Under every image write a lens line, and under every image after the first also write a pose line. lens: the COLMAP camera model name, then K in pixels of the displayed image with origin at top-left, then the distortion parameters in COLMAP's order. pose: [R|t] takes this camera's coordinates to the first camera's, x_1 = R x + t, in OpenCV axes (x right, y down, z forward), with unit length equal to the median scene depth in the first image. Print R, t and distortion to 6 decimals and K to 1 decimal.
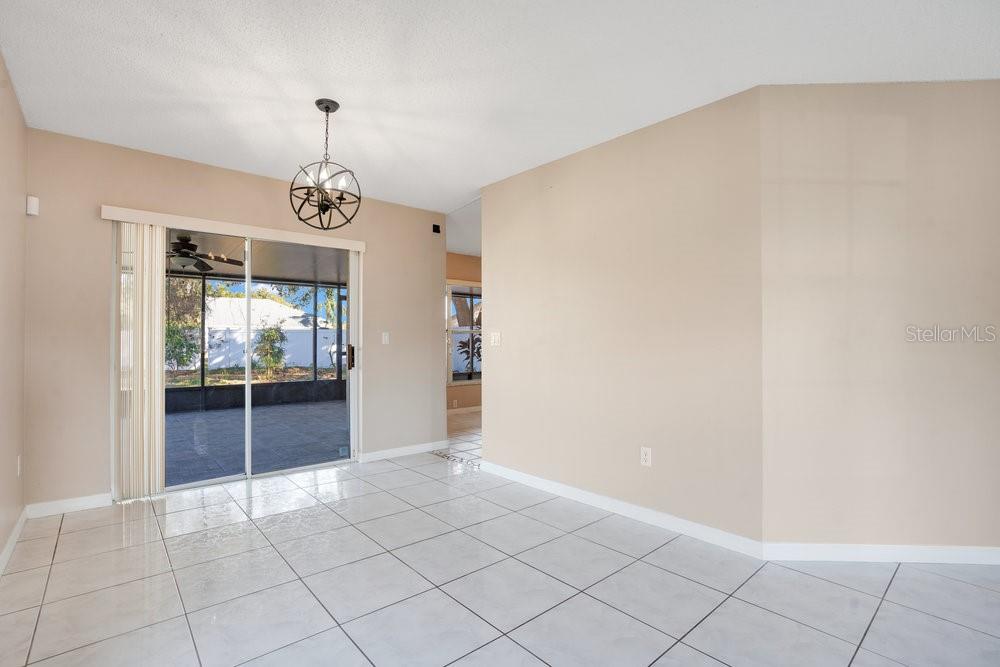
lens RADIAL K [[446.1, 0, 500.0], [0, 446.1, 333.5], [0, 0, 1]] dist [-0.041631, 0.000351]
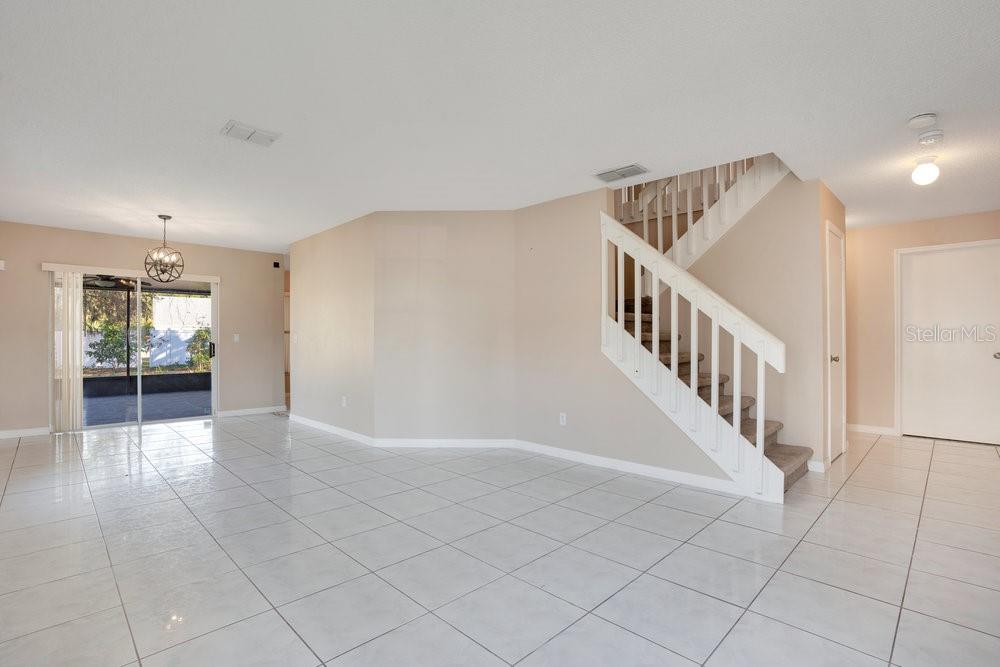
lens RADIAL K [[461.1, 0, 499.3], [0, 461.1, 340.1], [0, 0, 1]] dist [-0.040348, 0.007755]
pose [[0.997989, 0.004357, 0.063244, 0.566796], [-0.005552, 0.999809, 0.018733, -0.015159], [-0.063151, -0.019046, 0.997822, -0.646055]]
